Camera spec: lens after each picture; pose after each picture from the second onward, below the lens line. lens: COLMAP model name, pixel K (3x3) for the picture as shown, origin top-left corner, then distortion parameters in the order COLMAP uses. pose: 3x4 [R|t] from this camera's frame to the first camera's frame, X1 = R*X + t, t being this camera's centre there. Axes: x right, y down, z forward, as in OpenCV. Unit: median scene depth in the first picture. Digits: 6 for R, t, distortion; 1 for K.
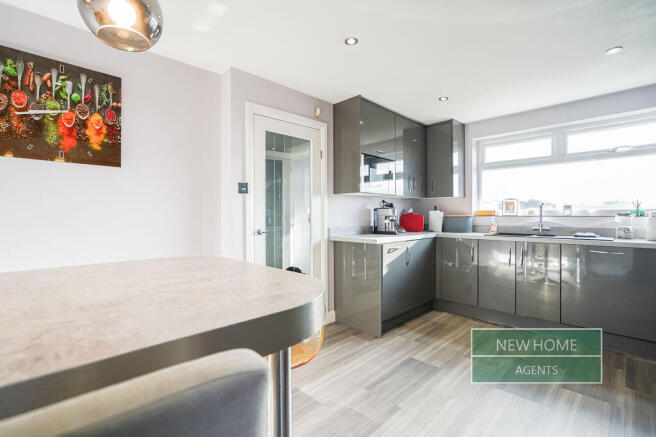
lens RADIAL K [[310.3, 0, 328.0], [0, 310.3, 218.5], [0, 0, 1]] dist [-0.000660, 0.001355]
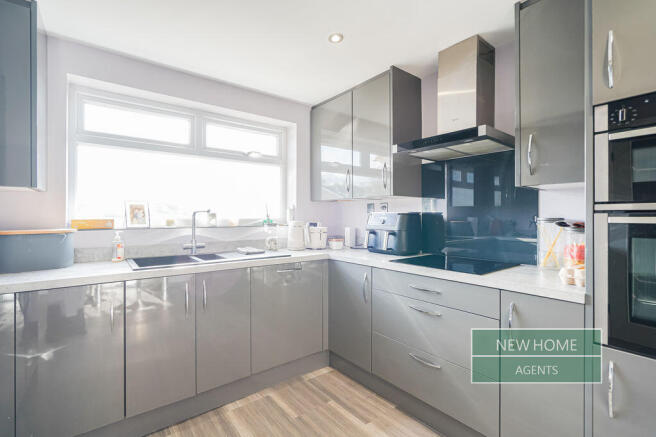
lens RADIAL K [[301.9, 0, 329.5], [0, 301.9, 215.7], [0, 0, 1]] dist [0.001070, 0.000463]
pose [[0.139884, -0.002398, 0.990165, 0.064822], [0.010784, 0.999941, 0.000898, -0.036289], [-0.990109, 0.010553, 0.139902, 0.666492]]
